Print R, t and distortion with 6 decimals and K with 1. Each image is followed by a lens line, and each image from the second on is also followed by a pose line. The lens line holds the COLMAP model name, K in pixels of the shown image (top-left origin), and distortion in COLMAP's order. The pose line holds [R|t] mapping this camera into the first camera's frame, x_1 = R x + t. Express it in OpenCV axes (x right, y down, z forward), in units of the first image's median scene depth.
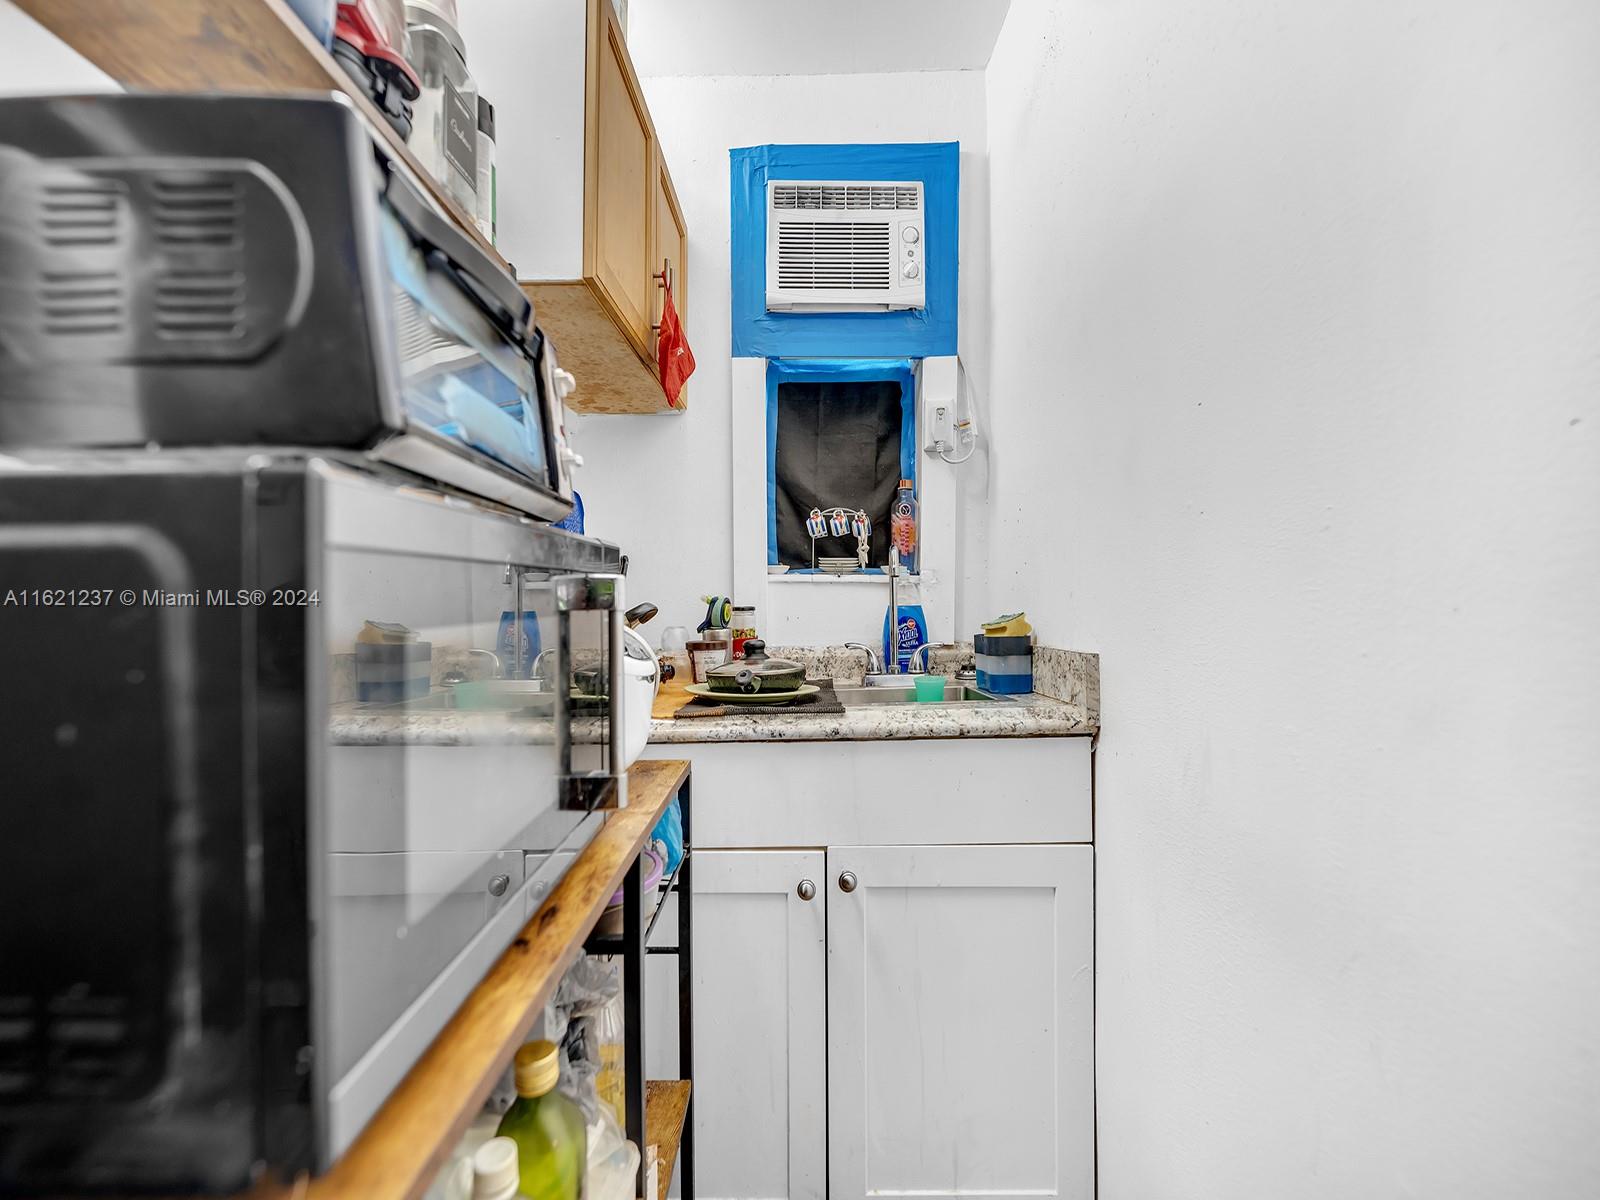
lens RADIAL K [[655.6, 0, 797.5], [0, 655.6, 602.0], [0, 0, 1]] dist [-0.002599, -0.000086]
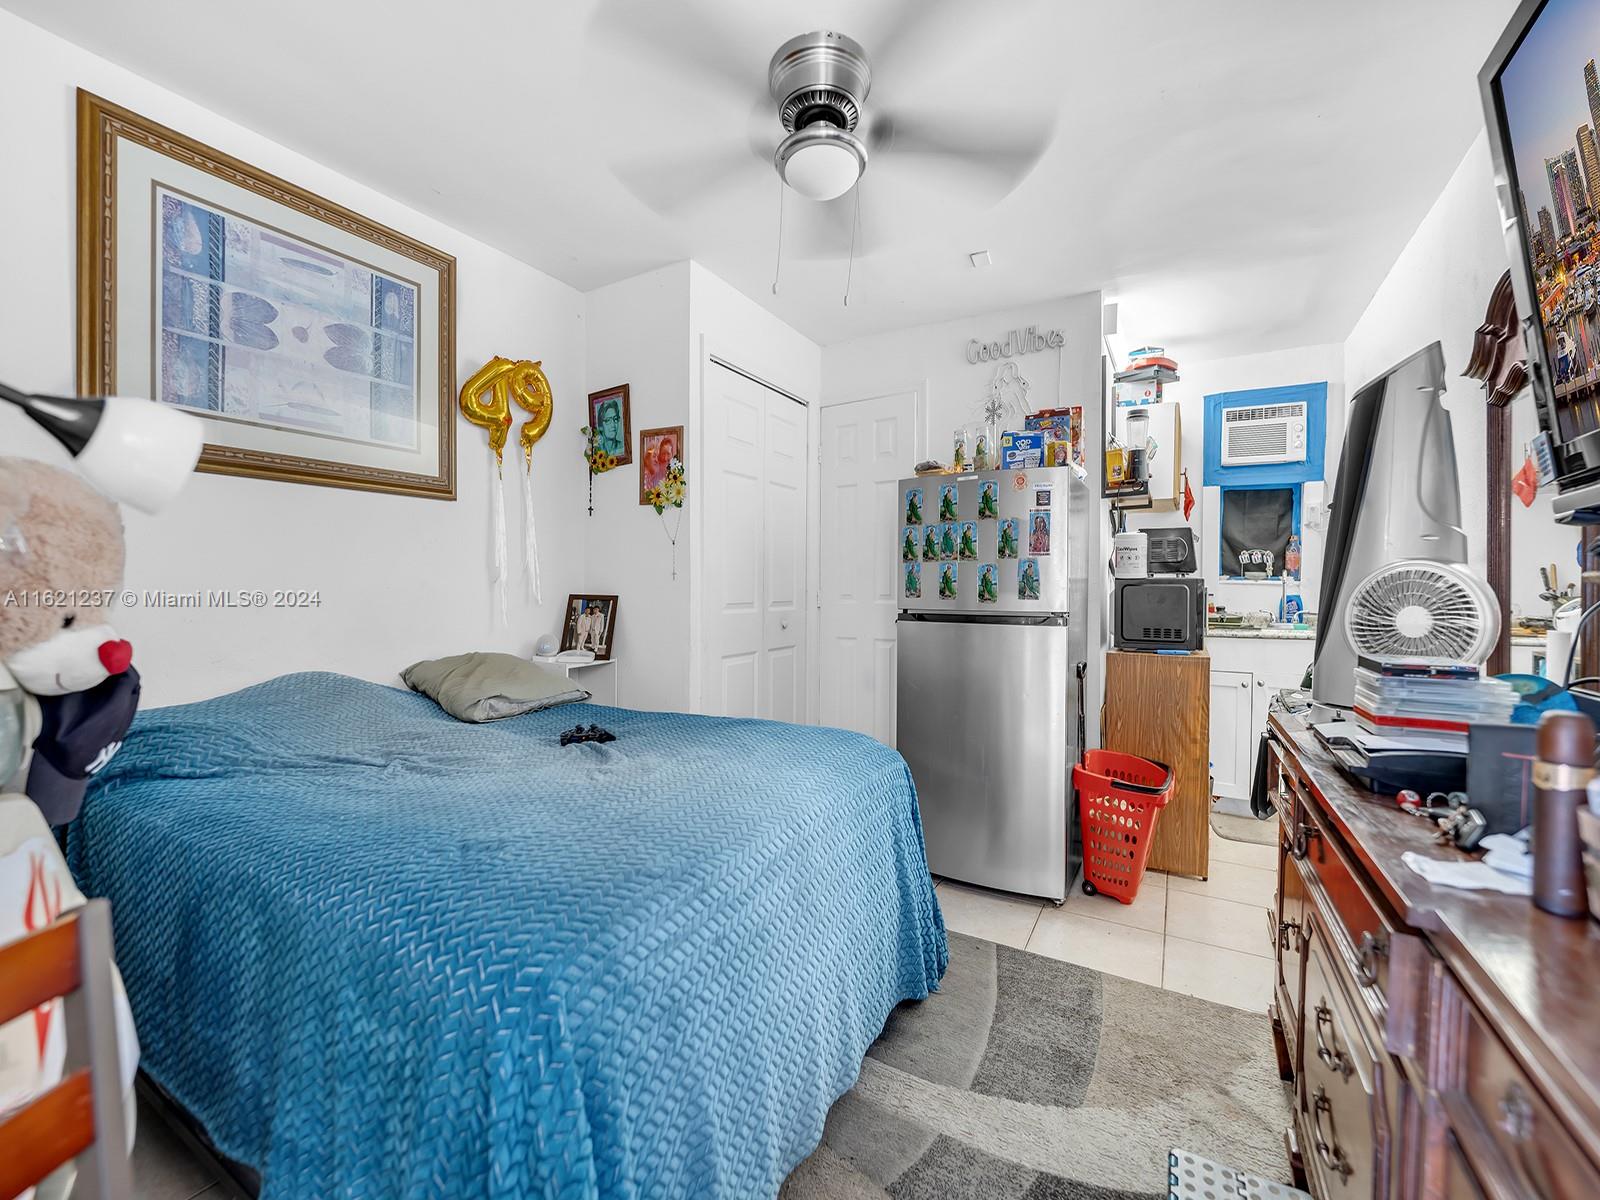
lens RADIAL K [[655.6, 0, 808.1], [0, 655.6, 595.3], [0, 0, 1]] dist [-0.002599, -0.000086]
pose [[0.871815, 0.018971, -0.489468, -0.175416], [-0.012204, 0.999781, 0.017012, -0.010198], [0.489684, -0.008858, 0.871855, -1.703465]]
